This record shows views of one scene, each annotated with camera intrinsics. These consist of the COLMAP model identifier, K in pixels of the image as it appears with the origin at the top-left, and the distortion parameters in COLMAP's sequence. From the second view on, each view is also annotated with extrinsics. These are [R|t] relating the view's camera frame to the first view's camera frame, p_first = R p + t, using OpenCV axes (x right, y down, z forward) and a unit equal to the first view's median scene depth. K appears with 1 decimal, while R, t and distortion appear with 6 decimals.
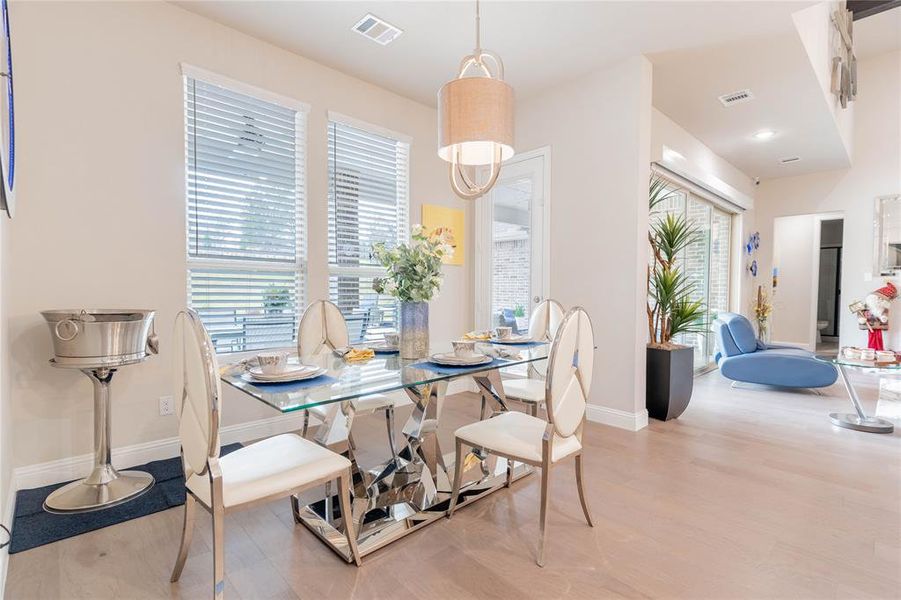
lens RADIAL K [[429.5, 0, 454.8], [0, 429.5, 299.9], [0, 0, 1]] dist [-0.005291, 0.002698]
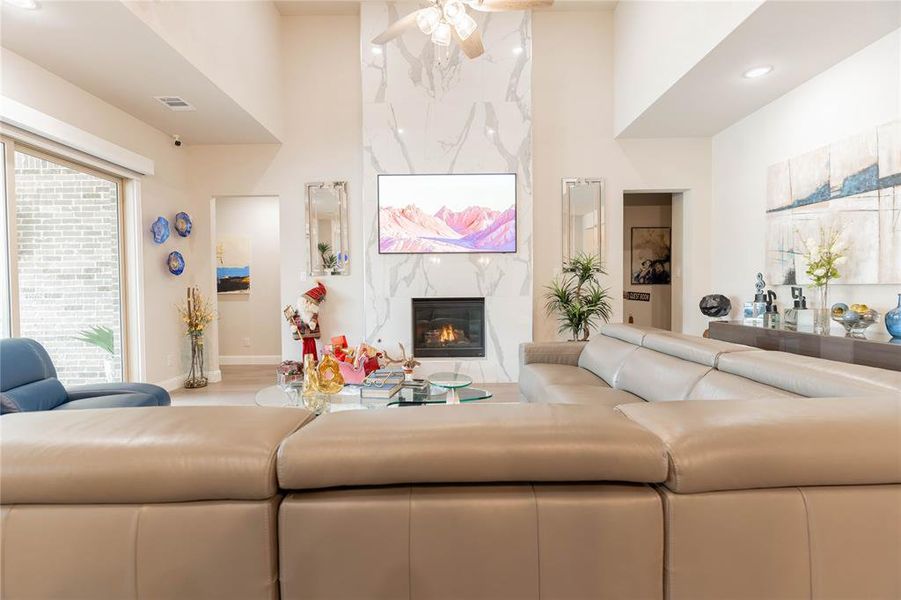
lens RADIAL K [[429.5, 0, 452.1], [0, 429.5, 299.8], [0, 0, 1]] dist [-0.005291, 0.002698]
pose [[0.687528, -0.031674, 0.725467, 0.564511], [0.031854, 0.999402, 0.013446, -0.009497], [-0.725459, 0.013865, 0.688126, 0.207892]]
